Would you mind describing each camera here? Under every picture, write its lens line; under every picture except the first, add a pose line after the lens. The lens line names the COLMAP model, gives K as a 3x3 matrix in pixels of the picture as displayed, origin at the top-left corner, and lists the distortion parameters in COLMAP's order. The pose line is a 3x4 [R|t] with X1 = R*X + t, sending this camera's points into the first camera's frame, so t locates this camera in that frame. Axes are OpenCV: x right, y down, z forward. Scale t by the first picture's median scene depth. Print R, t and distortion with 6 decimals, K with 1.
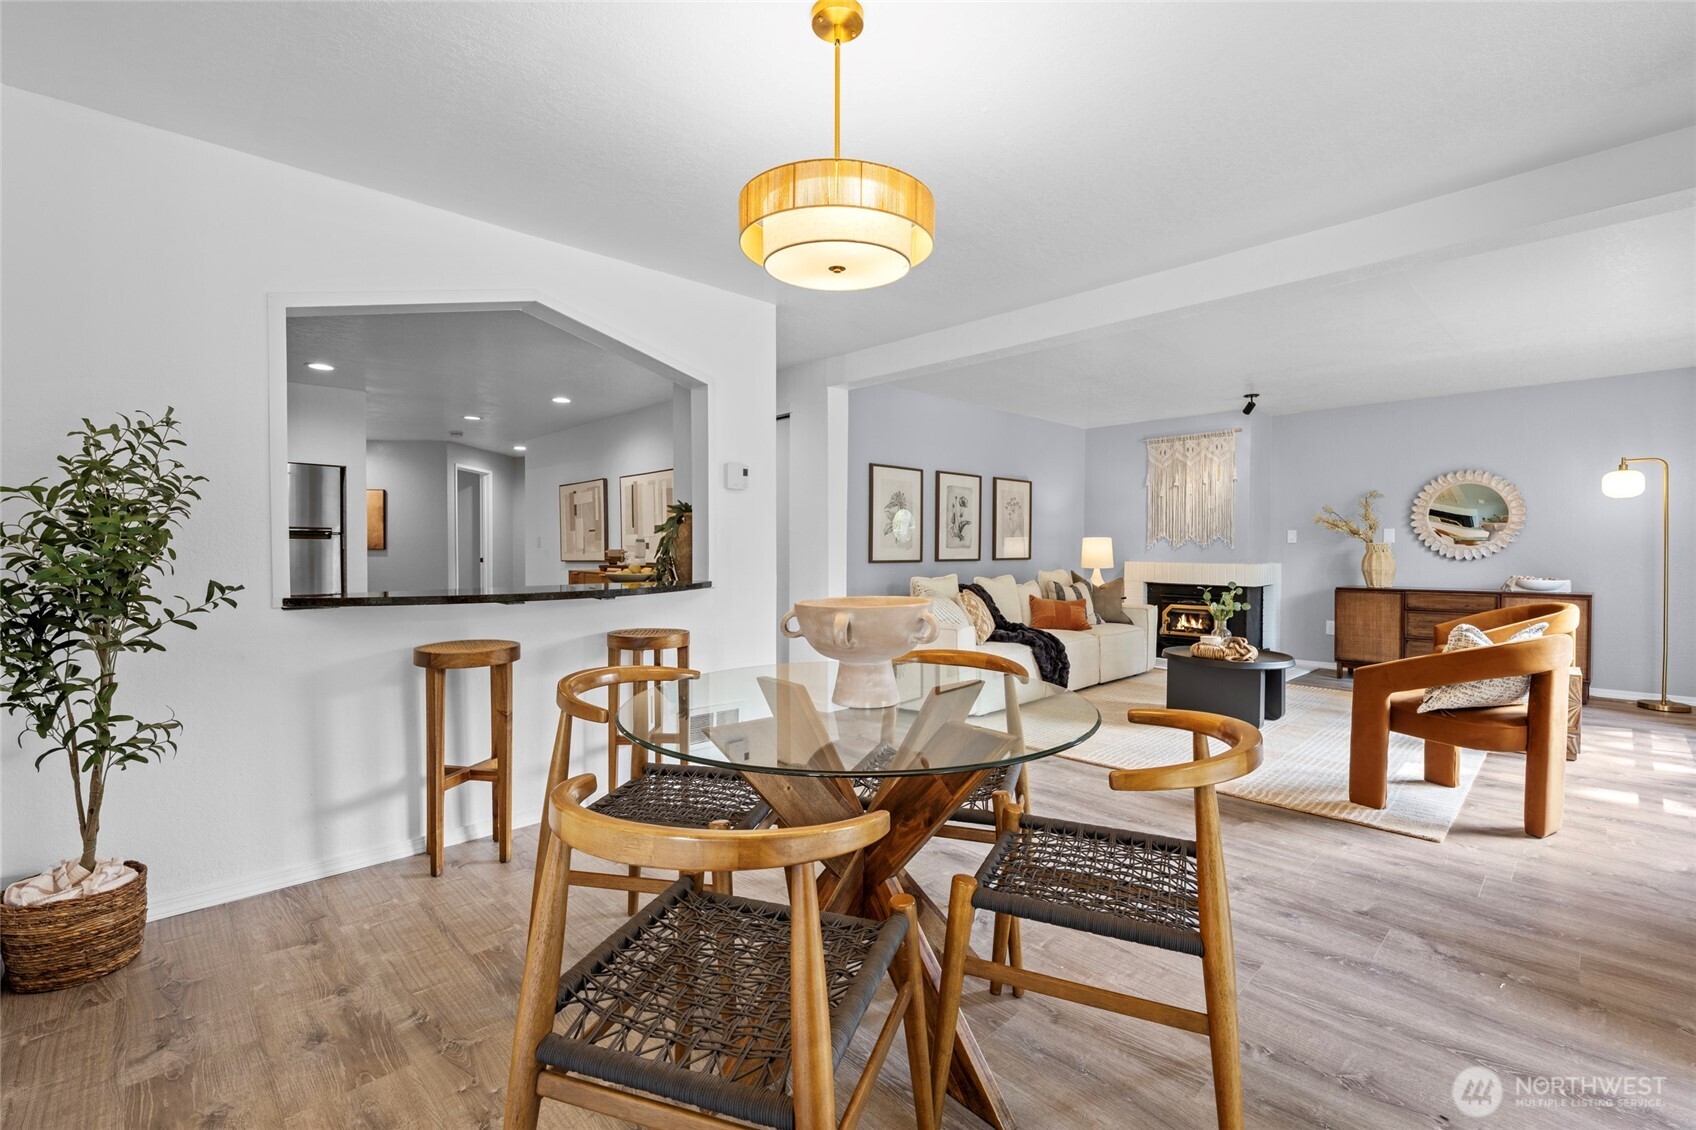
lens RADIAL K [[742.0, 0, 848.0], [0, 742.0, 565.0], [0, 0, 1]] dist [-0.000016, 0.000119]
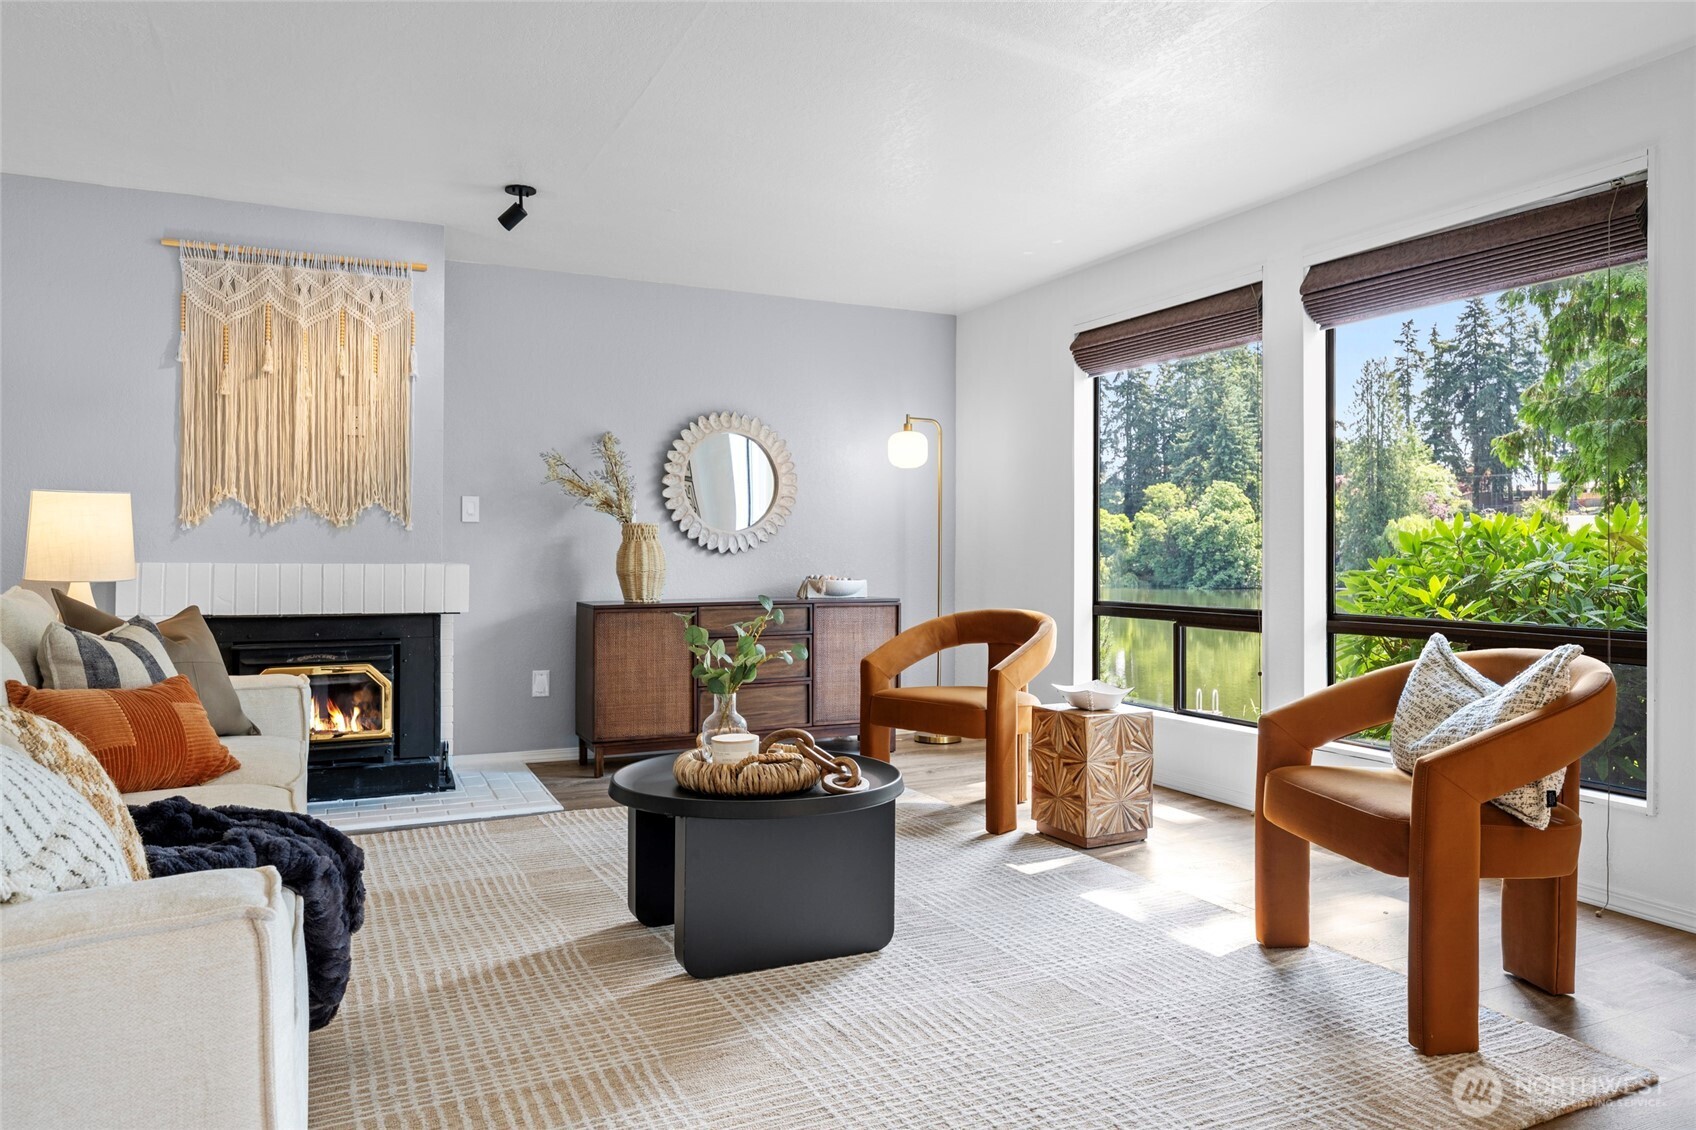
lens RADIAL K [[1130.7, 0, 848.0], [0, 1130.7, 565.0], [0, 0, 1]] dist [0.004112, 0.000754]
pose [[0.314635, -0.007496, 0.949183, -0.051483], [0.021148, 0.999776, 0.000886, 0.004534], [-0.948977, 0.019794, 0.314723, 0.589967]]
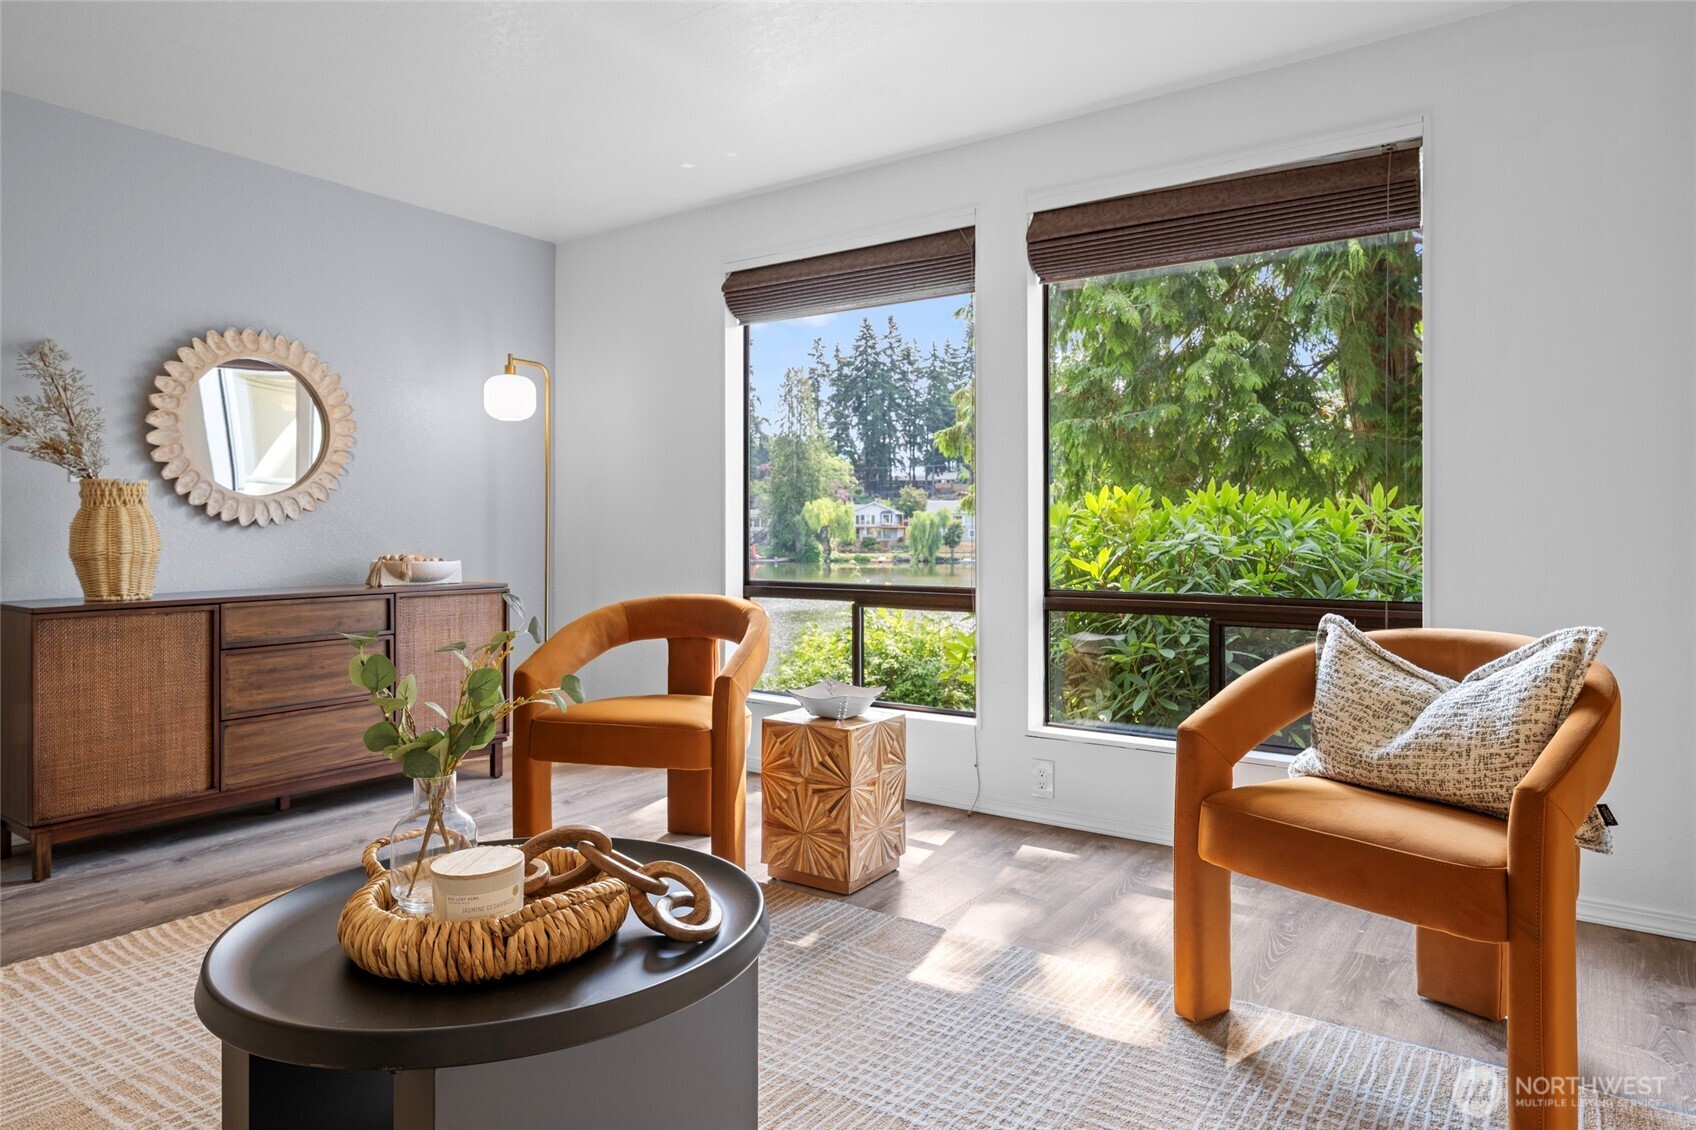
lens RADIAL K [[1033.7, 0, 857.5], [0, 1033.7, 538.0], [0, 0, 1]] dist [0.004125, -0.000093]
pose [[-0.186154, -0.004902, 0.982508, 0.138343], [0.024335, 0.999658, 0.009598, 0.003370], [-0.982219, 0.025696, -0.185971, 0.743212]]
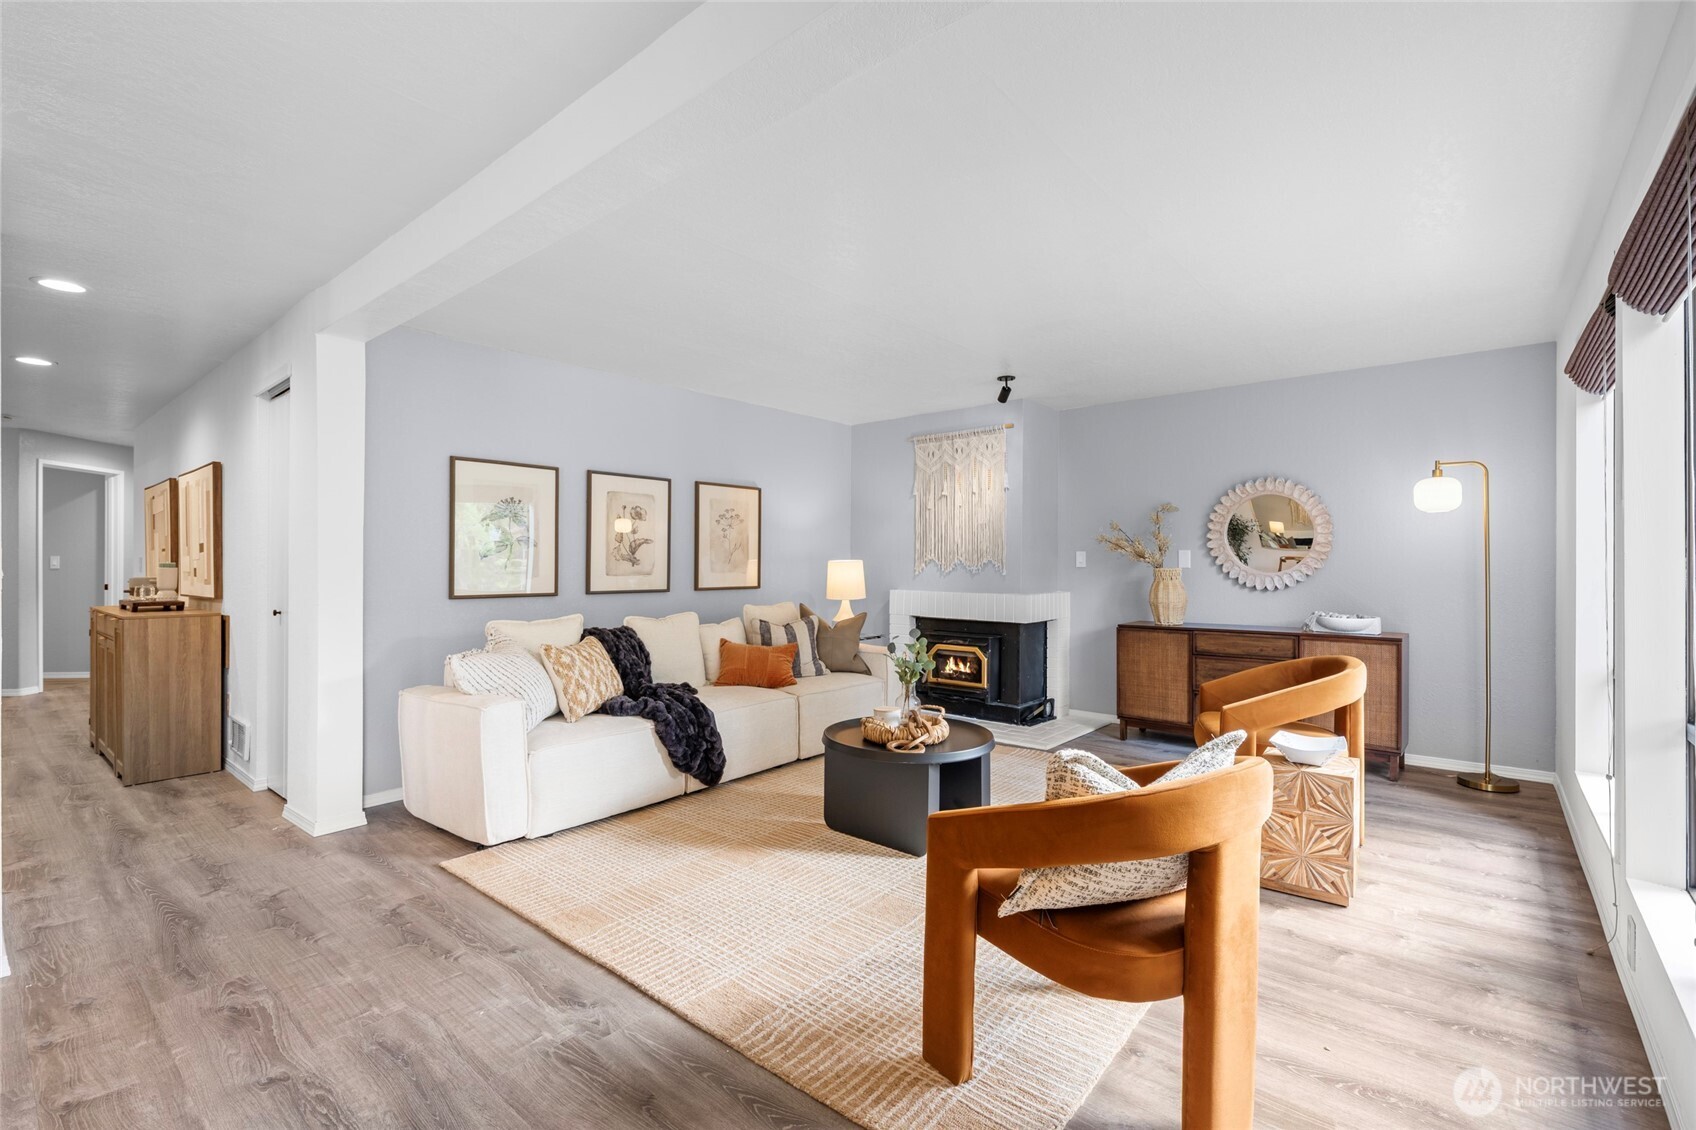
lens RADIAL K [[748.0, 0, 848.1], [0, 748.0, 575.2], [0, 0, 1]] dist [-0.001155, -0.000155]
pose [[0.995264, -0.001175, 0.097202, 0.301292], [0.001908, 0.999970, -0.007447, -0.017469], [-0.097190, 0.007597, 0.995237, 0.240536]]
